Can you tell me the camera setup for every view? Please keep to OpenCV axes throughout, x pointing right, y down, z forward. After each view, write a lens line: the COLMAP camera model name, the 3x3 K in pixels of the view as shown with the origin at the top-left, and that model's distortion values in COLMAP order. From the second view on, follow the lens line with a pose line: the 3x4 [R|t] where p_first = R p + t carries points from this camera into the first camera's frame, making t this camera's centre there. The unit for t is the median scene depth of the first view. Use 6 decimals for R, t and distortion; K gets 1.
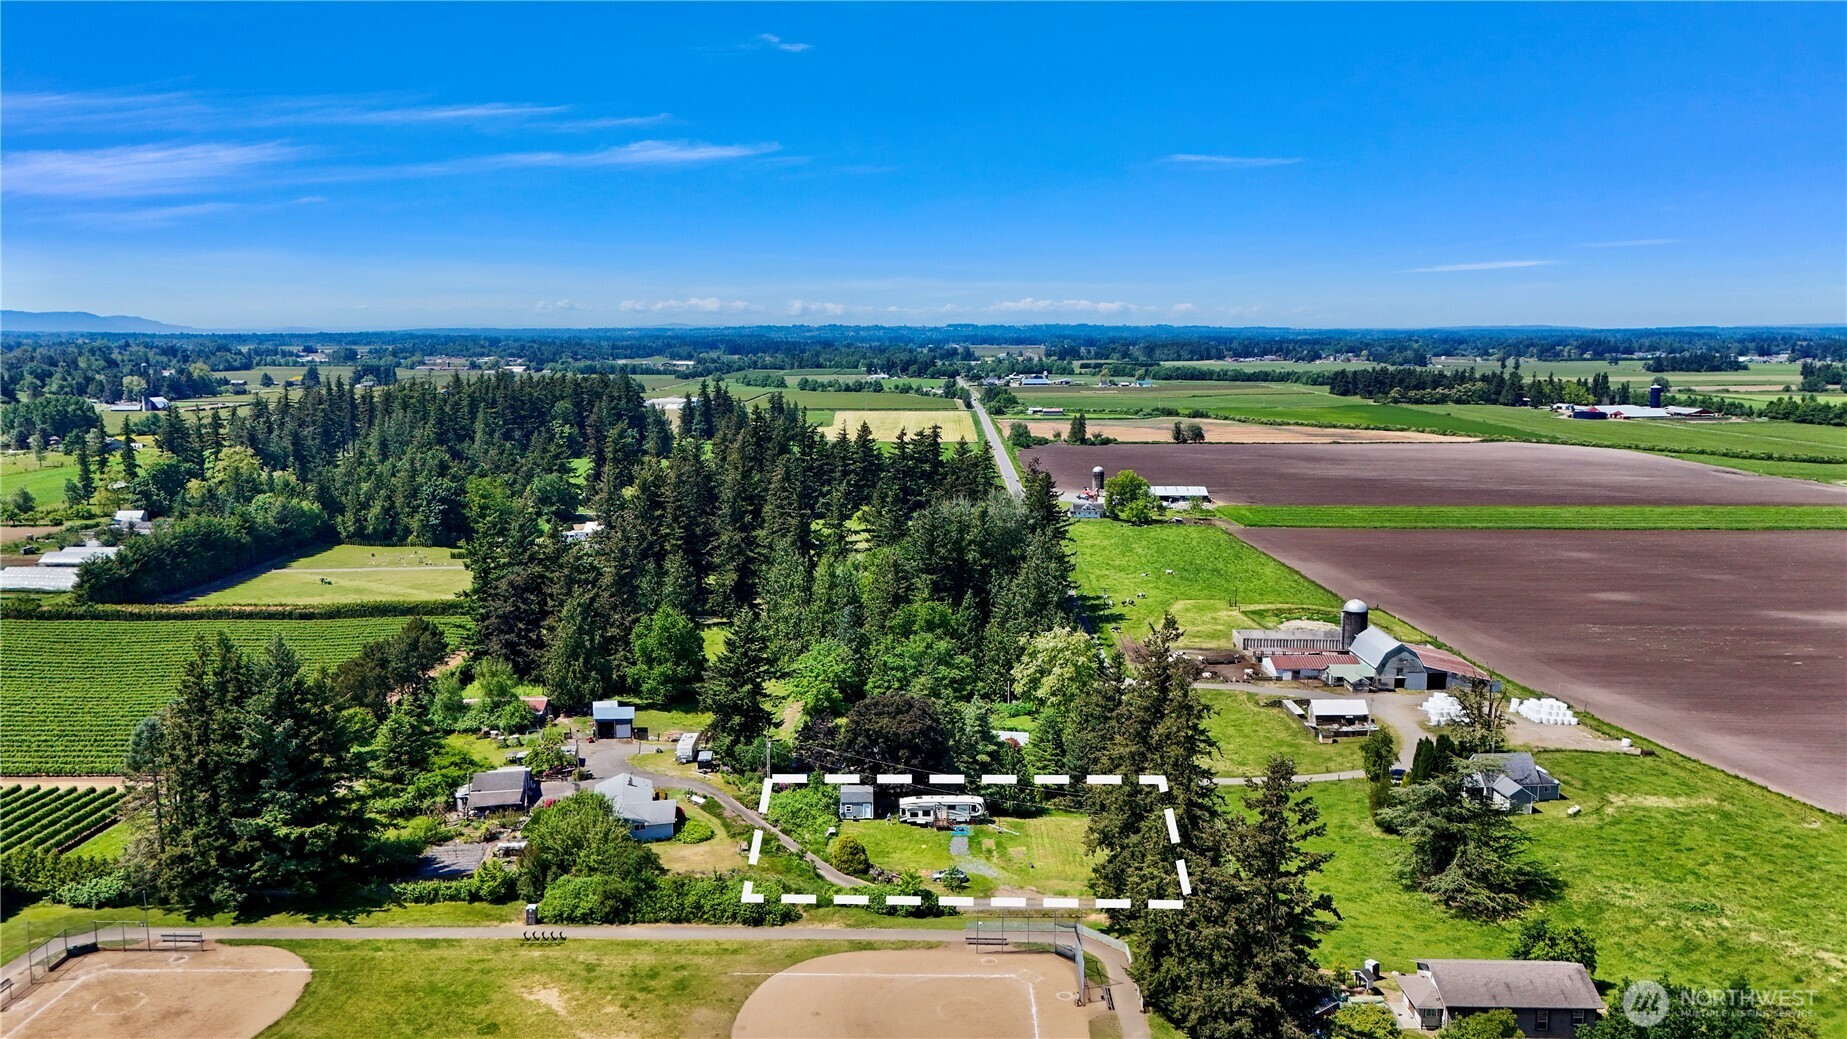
lens RADIAL K [[1349.5, 0, 923.5], [0, 1349.5, 519.5], [0, 0, 1]] dist [0.096191, -0.116559]
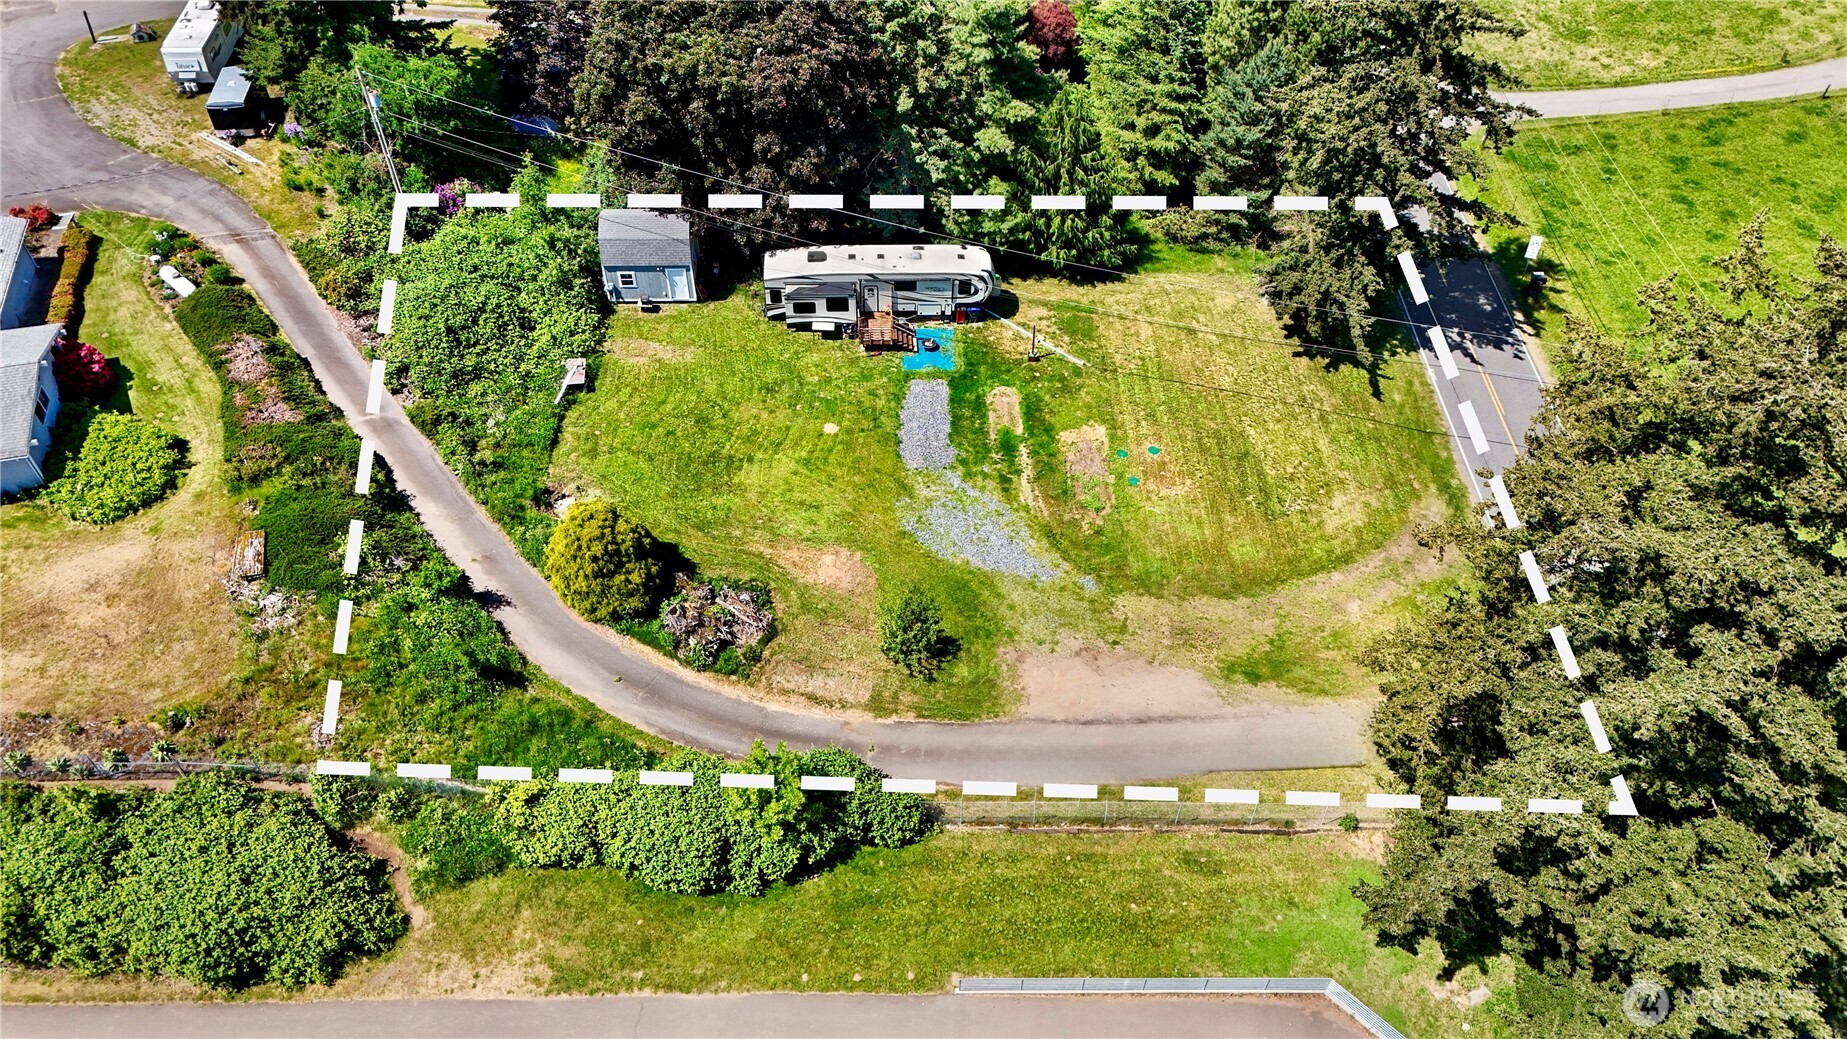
lens RADIAL K [[1349.5, 0, 923.5], [0, 1349.5, 519.5], [0, 0, 1]] dist [0.096191, -0.116559]
pose [[0.999248, -0.013152, 0.036467, 0.011471], [-0.013309, 0.767134, 0.641349, 0.024151], [-0.036411, -0.641352, 0.766382, 0.677087]]
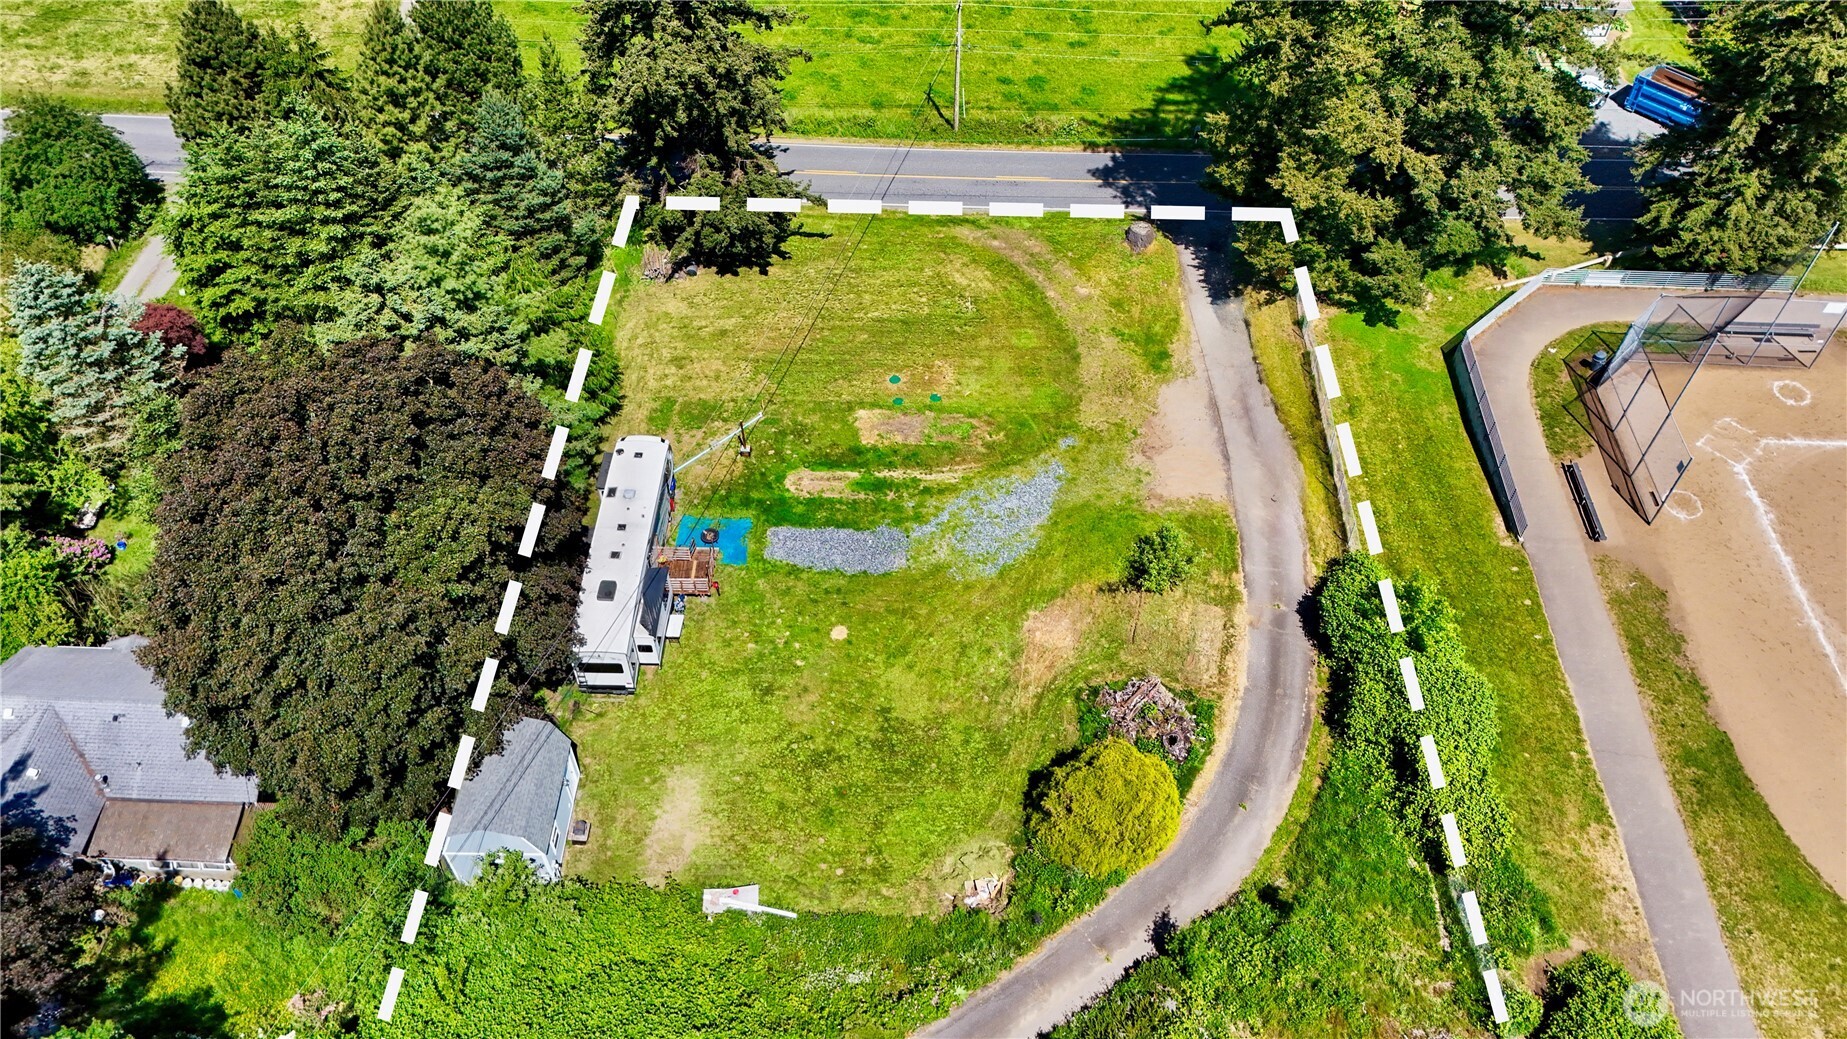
lens RADIAL K [[1349.5, 0, 923.5], [0, 1349.5, 519.5], [0, 0, 1]] dist [0.096191, -0.116559]
pose [[0.025529, -0.756670, 0.653298, -0.178279], [0.127691, 0.650626, 0.748586, -0.009656], [-0.991485, 0.064309, 0.113230, 0.908089]]
